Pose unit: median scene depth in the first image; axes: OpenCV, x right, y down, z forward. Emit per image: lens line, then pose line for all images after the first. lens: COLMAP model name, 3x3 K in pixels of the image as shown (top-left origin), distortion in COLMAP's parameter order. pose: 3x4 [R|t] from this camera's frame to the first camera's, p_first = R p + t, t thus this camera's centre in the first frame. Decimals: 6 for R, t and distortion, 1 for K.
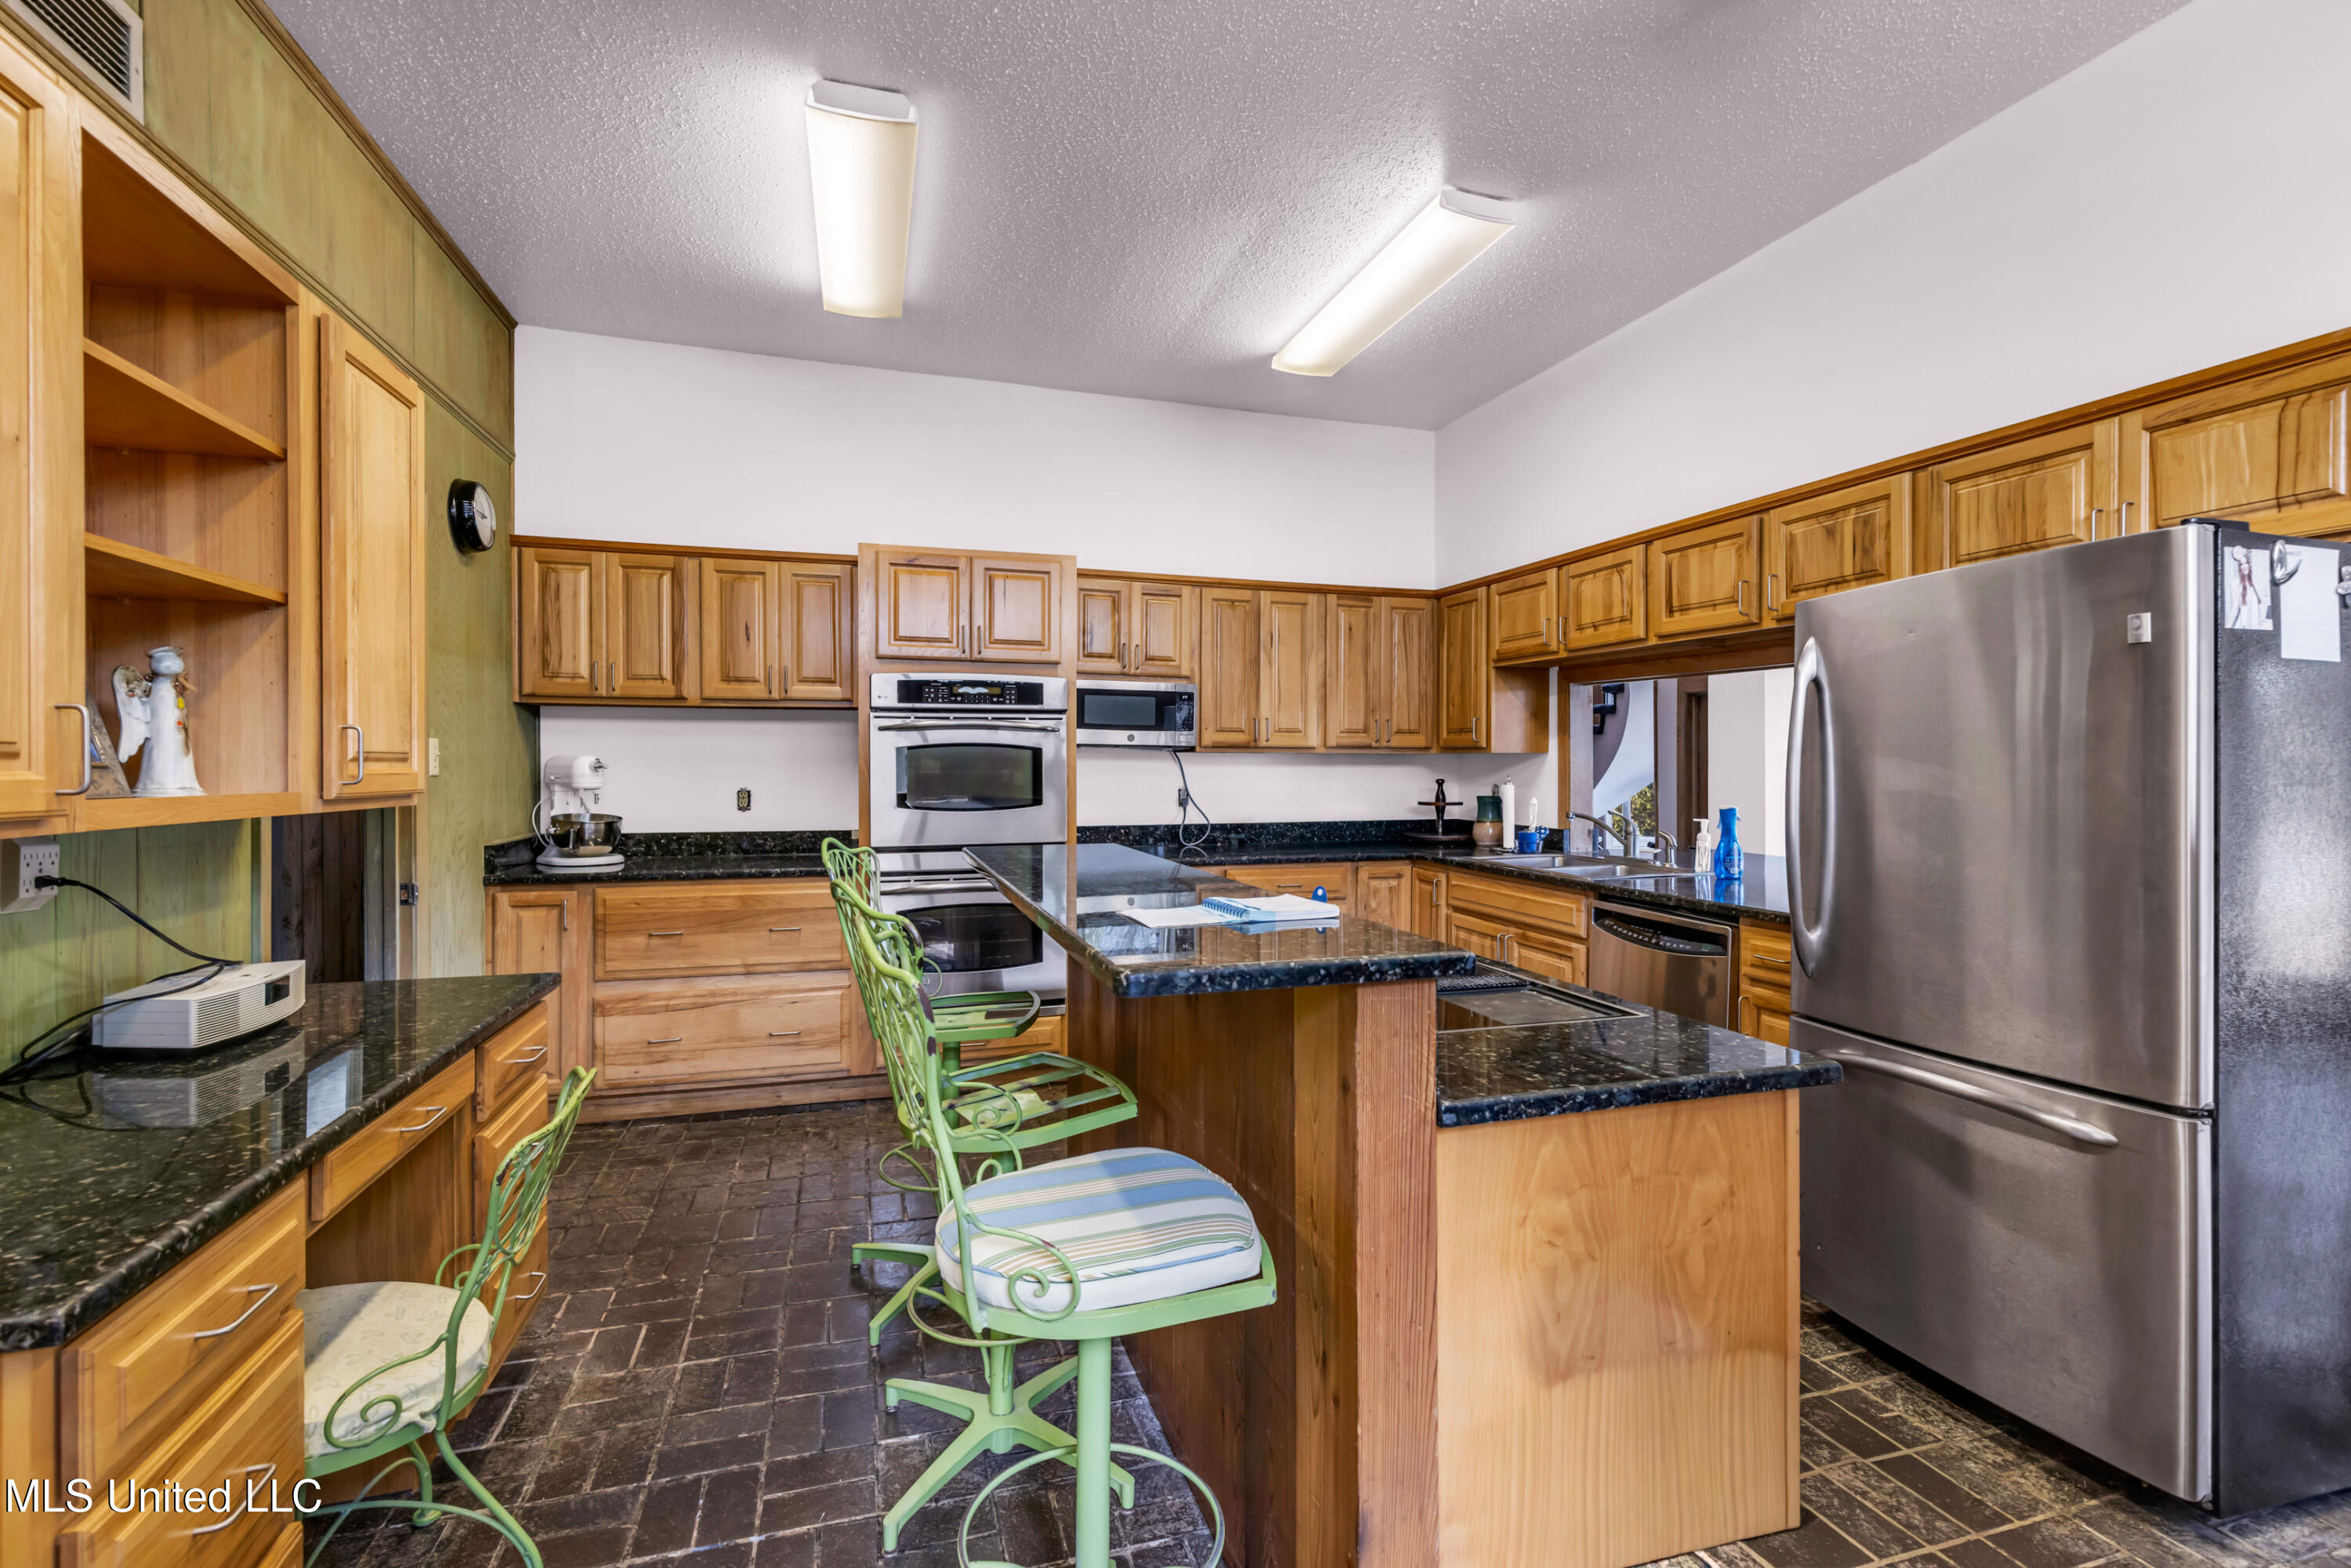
lens RADIAL K [[1062.8, 0, 1197.2], [0, 1062.8, 773.4], [0, 0, 1]] dist [0.002488, 0.000392]
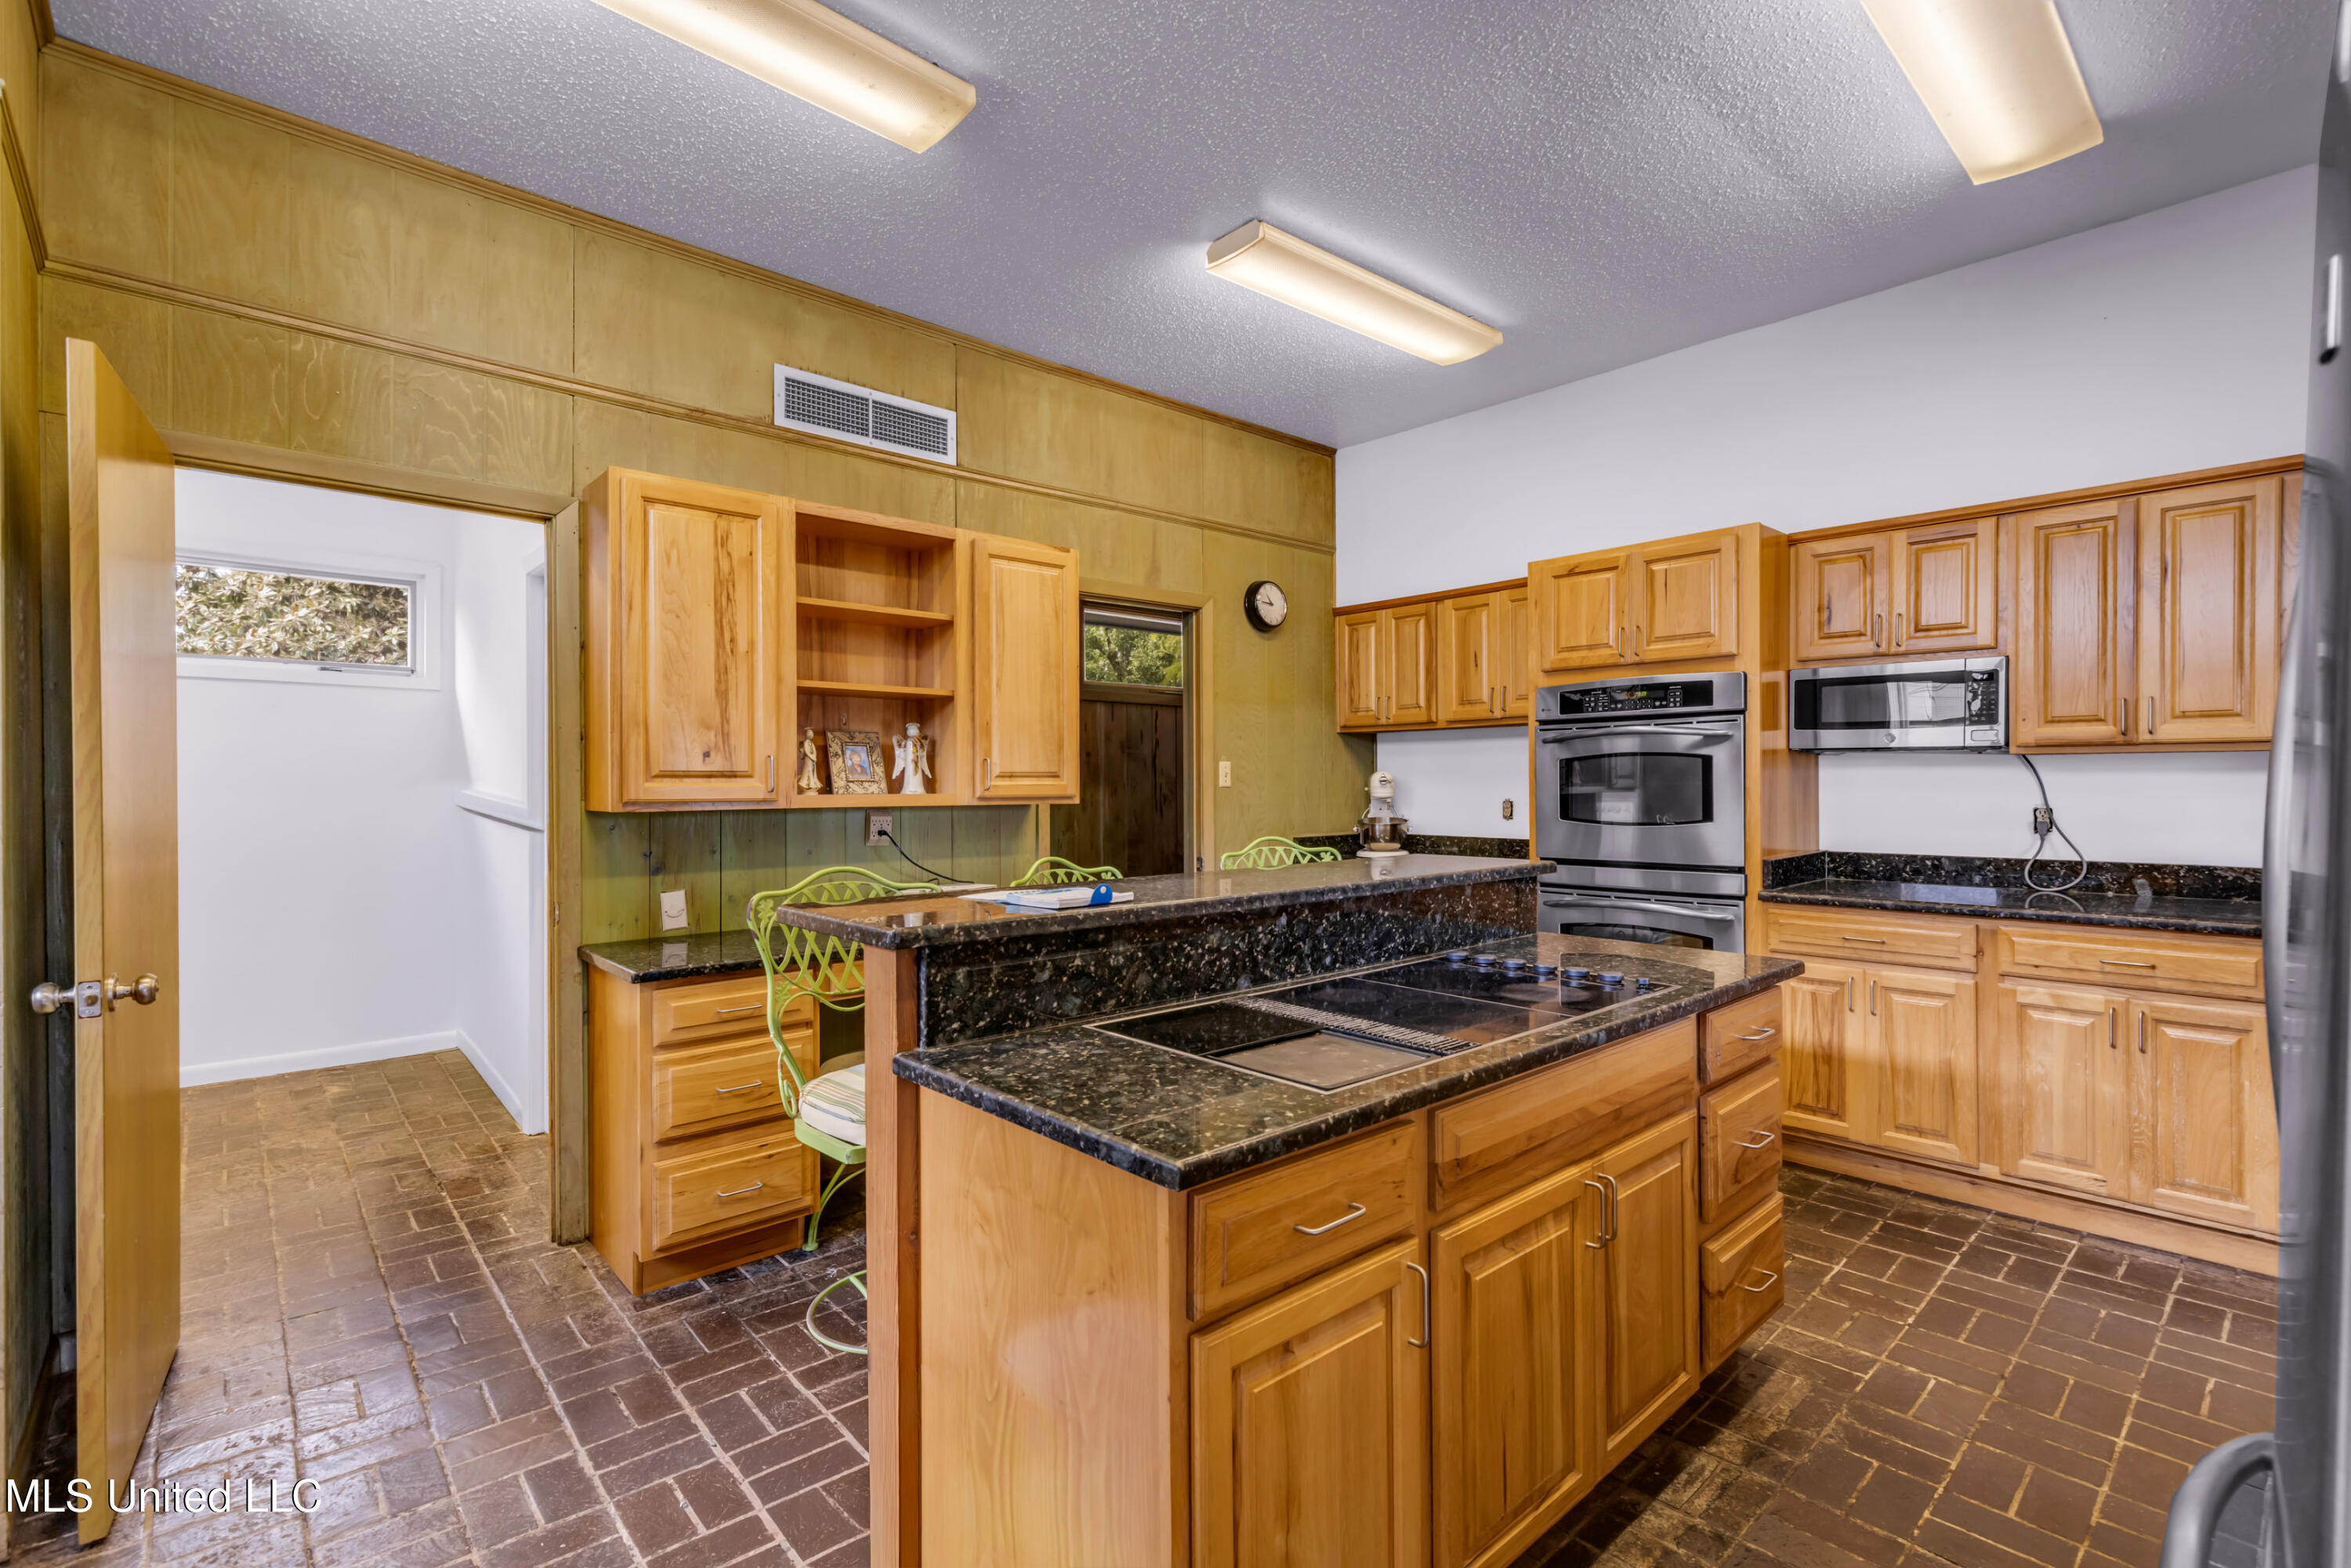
lens RADIAL K [[1062.8, 0, 1188.7], [0, 1062.8, 792.6], [0, 0, 1]] dist [0.002488, 0.000392]
pose [[0.412988, 0.004492, -0.910725, 0.477919], [-0.001422, 0.999990, 0.004288, 0.002984], [0.910735, -0.000476, 0.412991, 0.262289]]
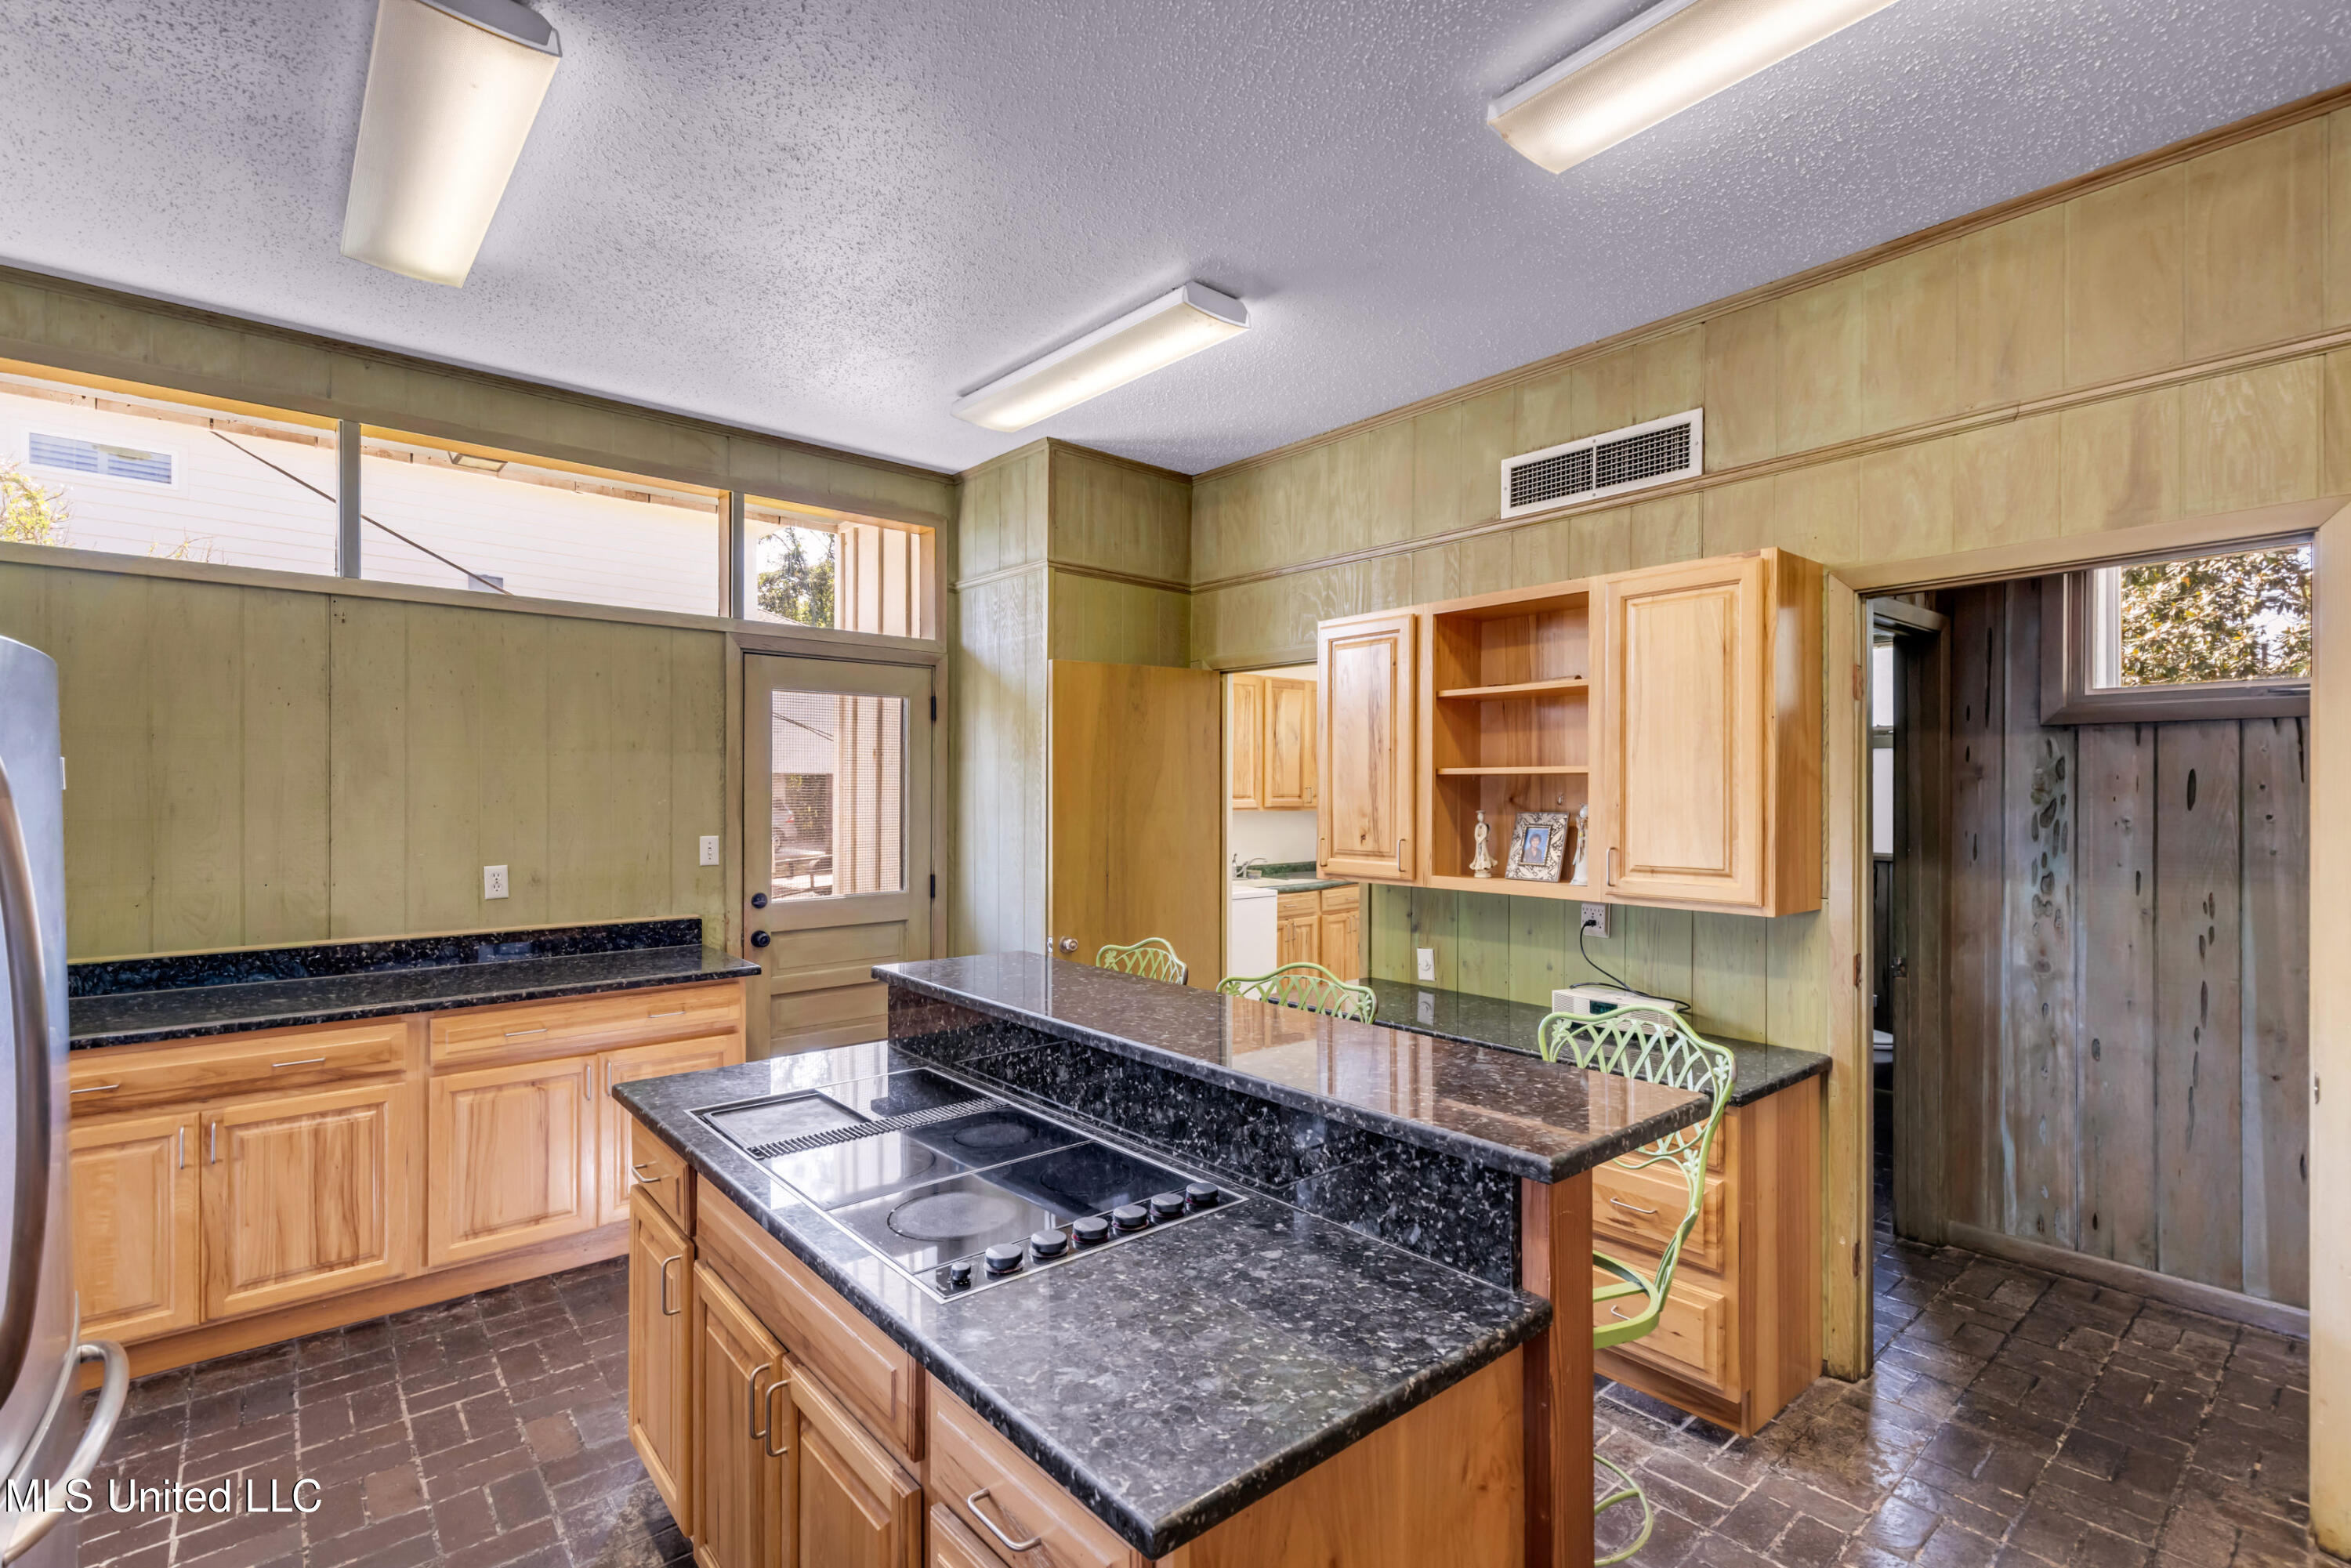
lens RADIAL K [[1062.8, 0, 1172.2], [0, 1062.8, 790.2], [0, 0, 1]] dist [0.002488, 0.000392]
pose [[-0.922788, -0.004643, -0.385281, 0.168213], [-0.005101, 0.999987, 0.000167, -0.057482], [0.385275, 0.002119, -0.922799, 1.008531]]
